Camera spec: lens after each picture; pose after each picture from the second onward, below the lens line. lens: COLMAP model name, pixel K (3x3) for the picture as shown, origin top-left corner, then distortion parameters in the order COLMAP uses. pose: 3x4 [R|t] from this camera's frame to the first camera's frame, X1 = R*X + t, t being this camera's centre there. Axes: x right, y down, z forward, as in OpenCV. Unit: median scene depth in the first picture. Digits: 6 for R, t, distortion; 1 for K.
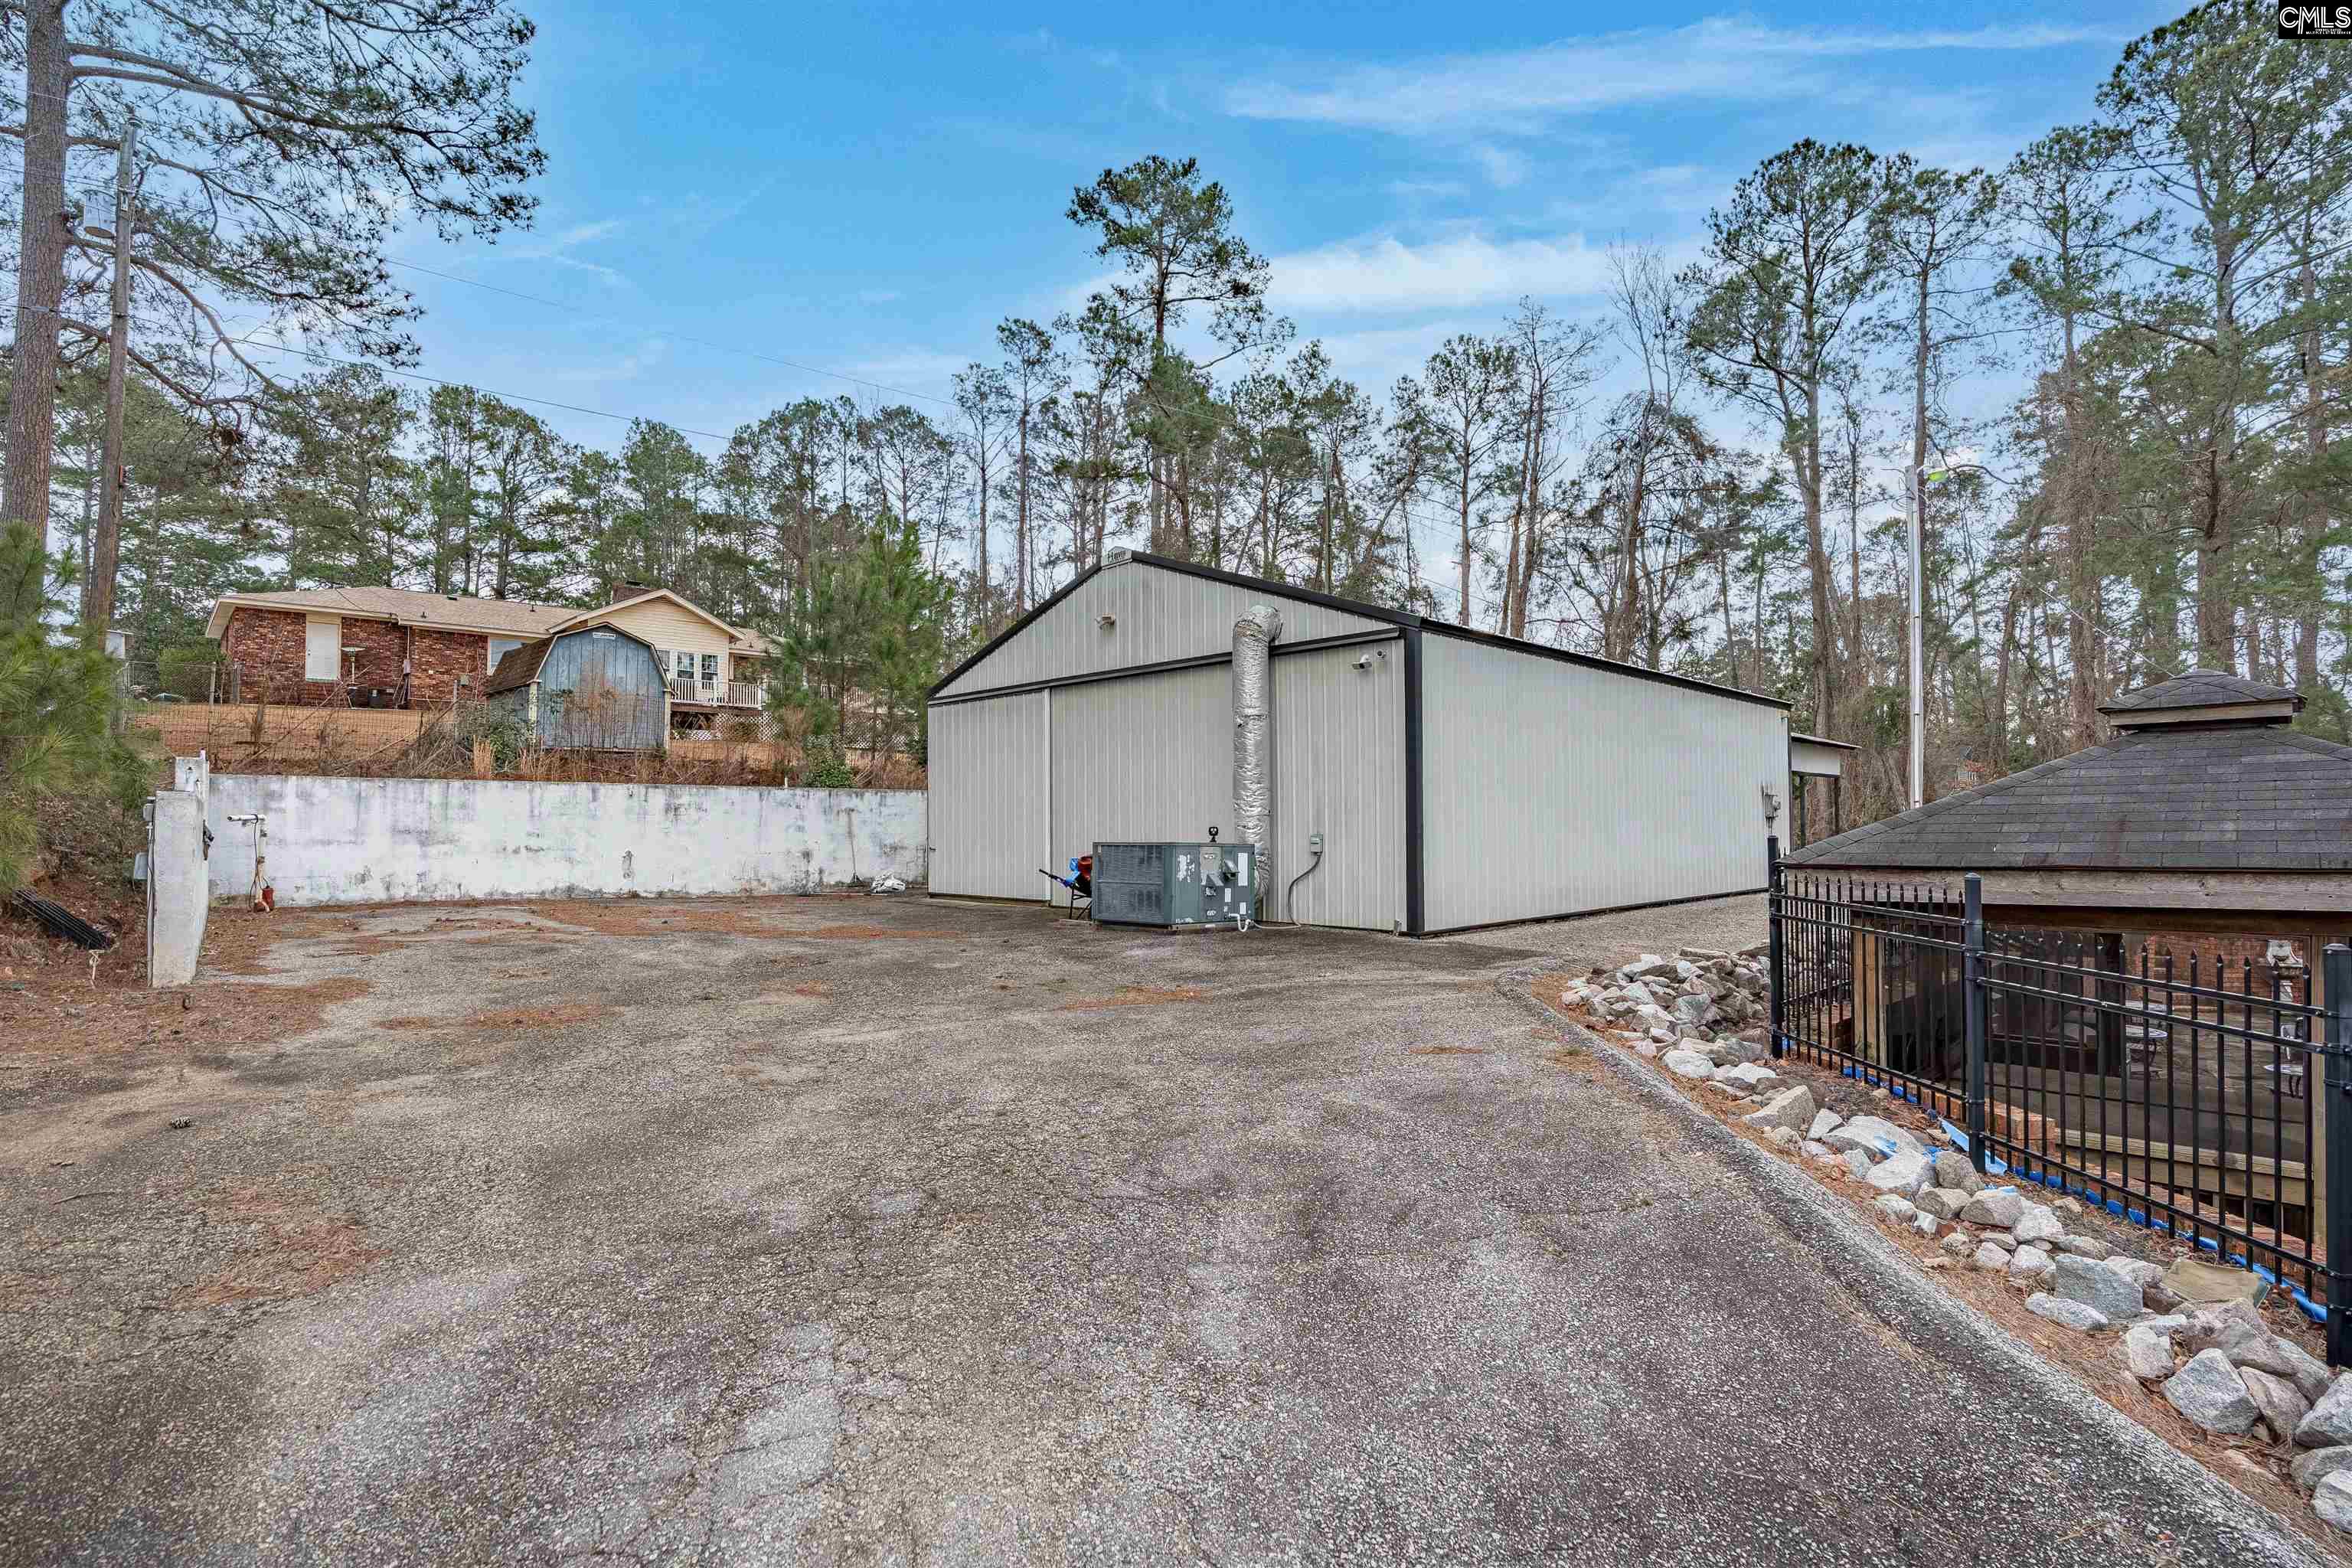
lens RADIAL K [[1111.0, 0, 1170.2], [0, 1111.0, 794.0], [0, 0, 1]] dist [-0.031150, 0.002522]
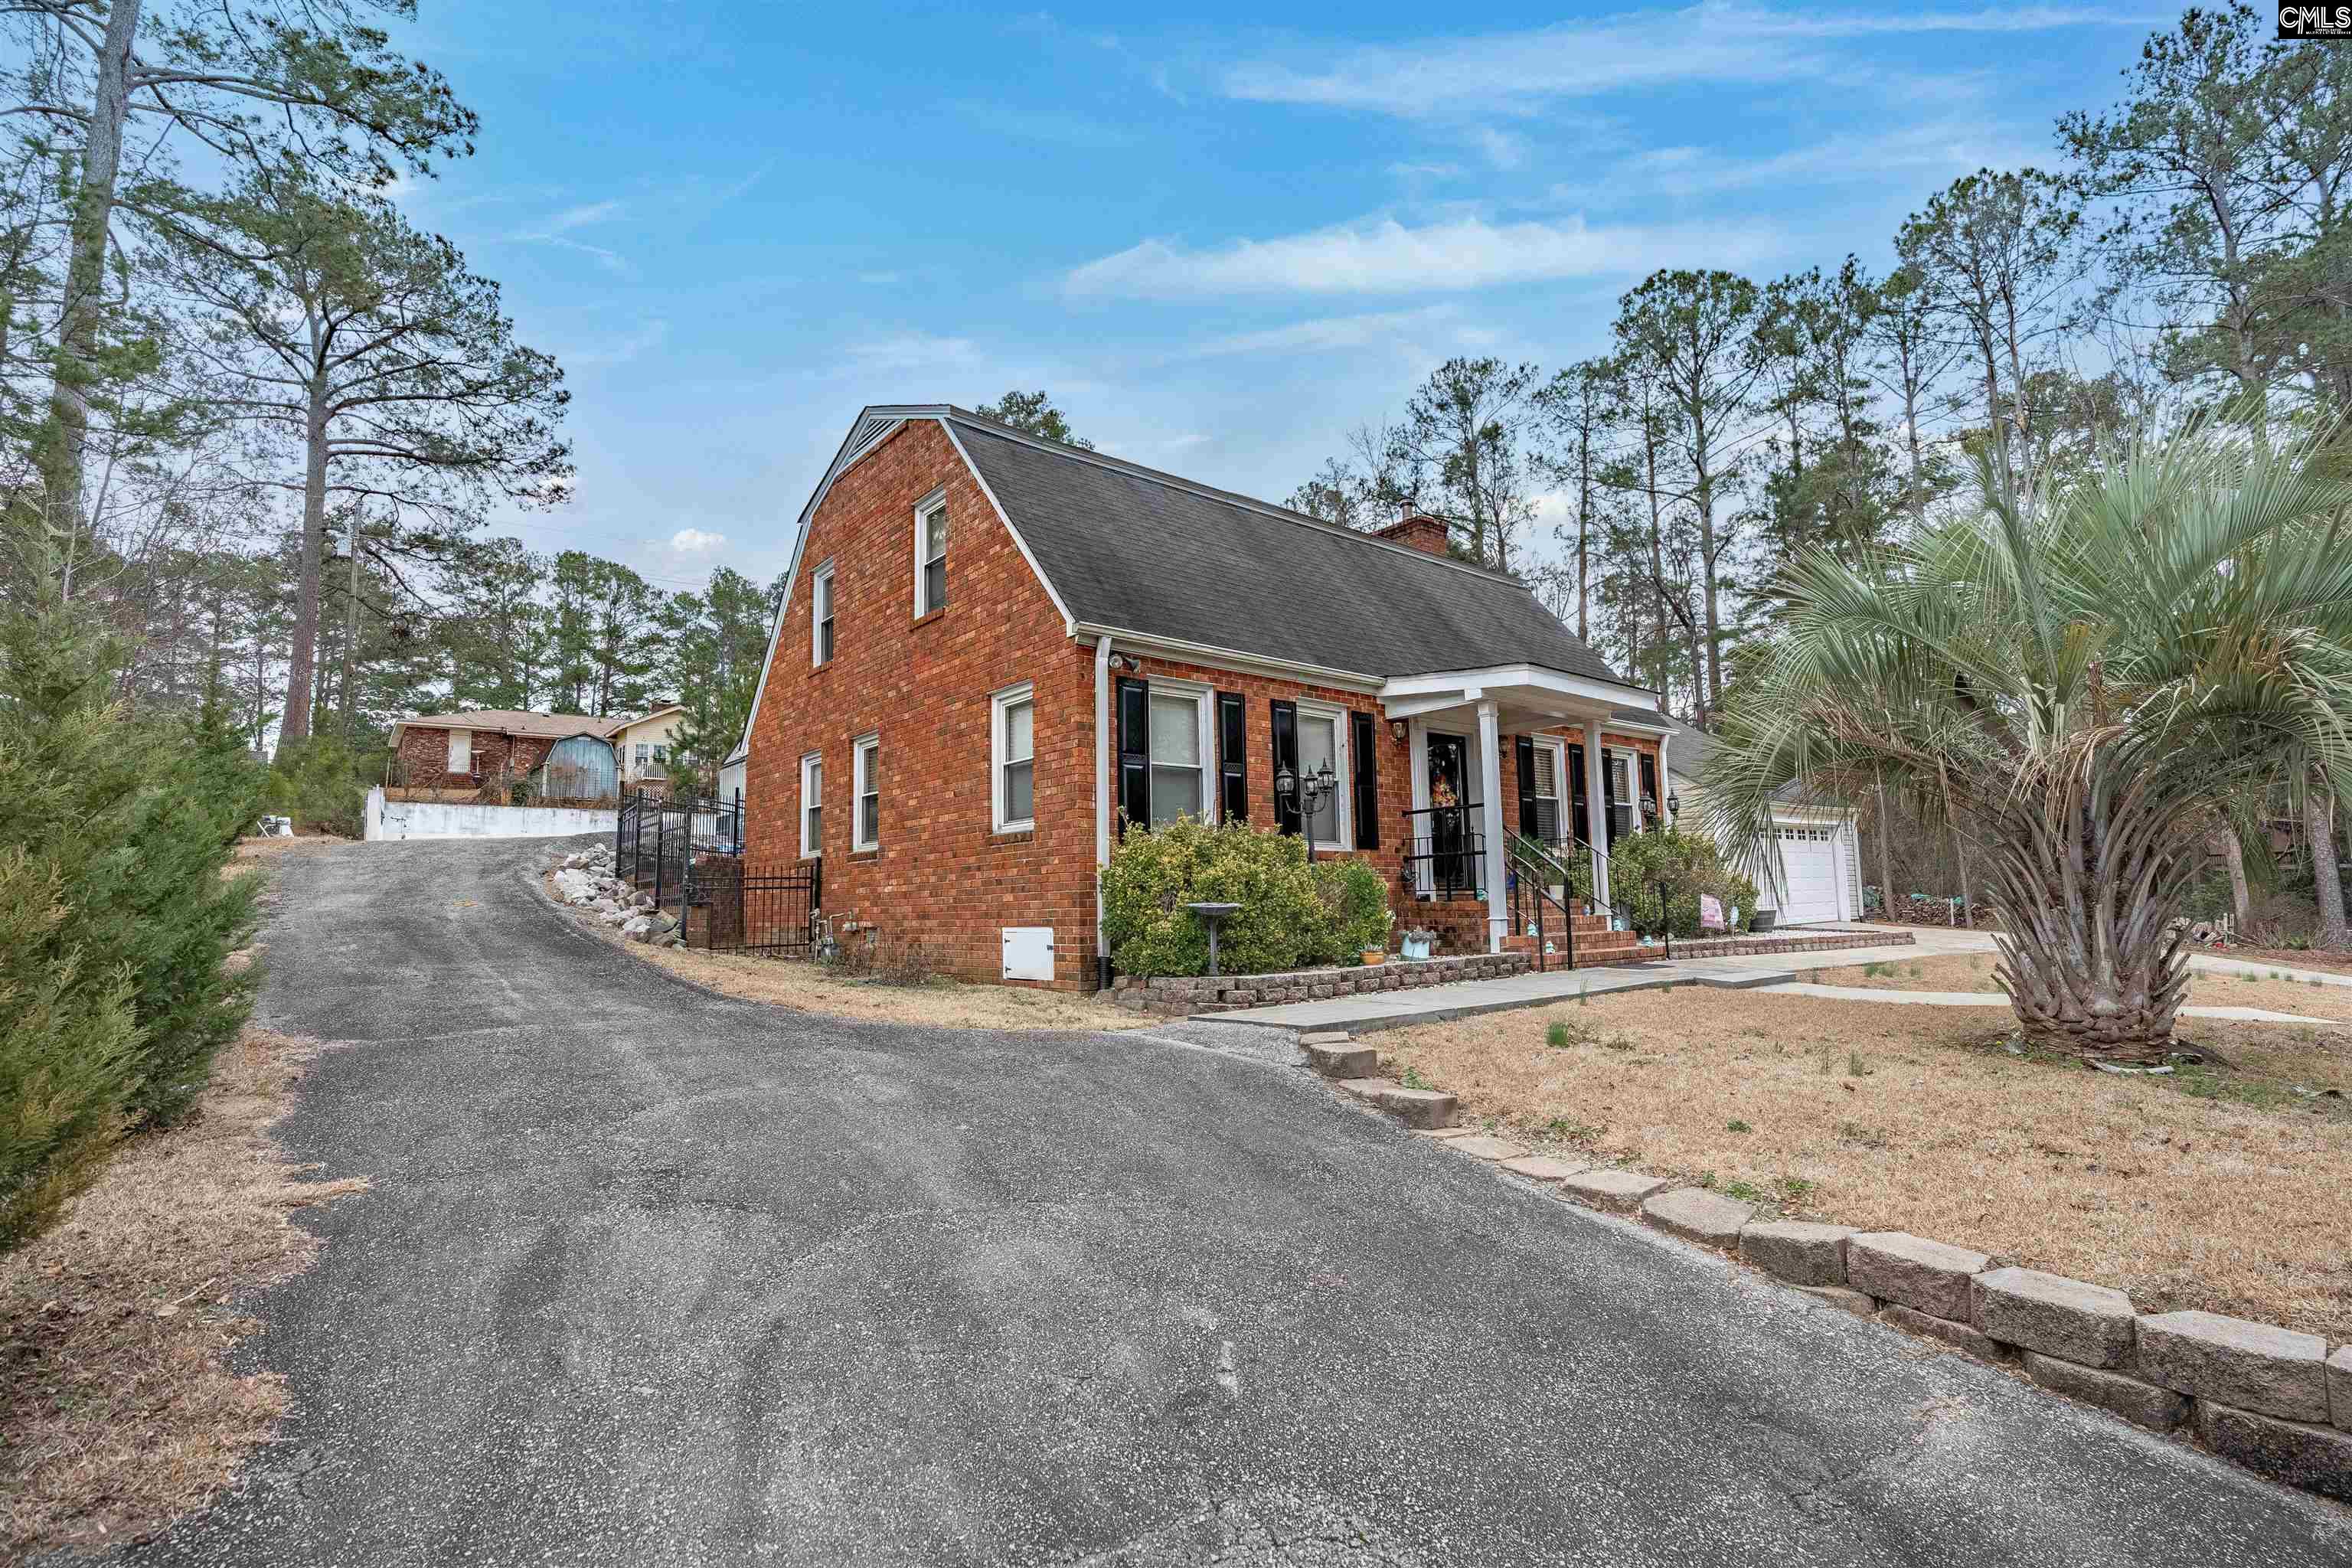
lens RADIAL K [[1111.0, 0, 1172.7], [0, 1111.0, 806.7], [0, 0, 1]] dist [-0.031150, 0.002522]
pose [[0.994405, -0.021100, -0.103506, 0.193594], [0.013934, 0.997486, -0.069476, 0.033203], [0.104711, 0.067645, 0.992199, -0.214533]]
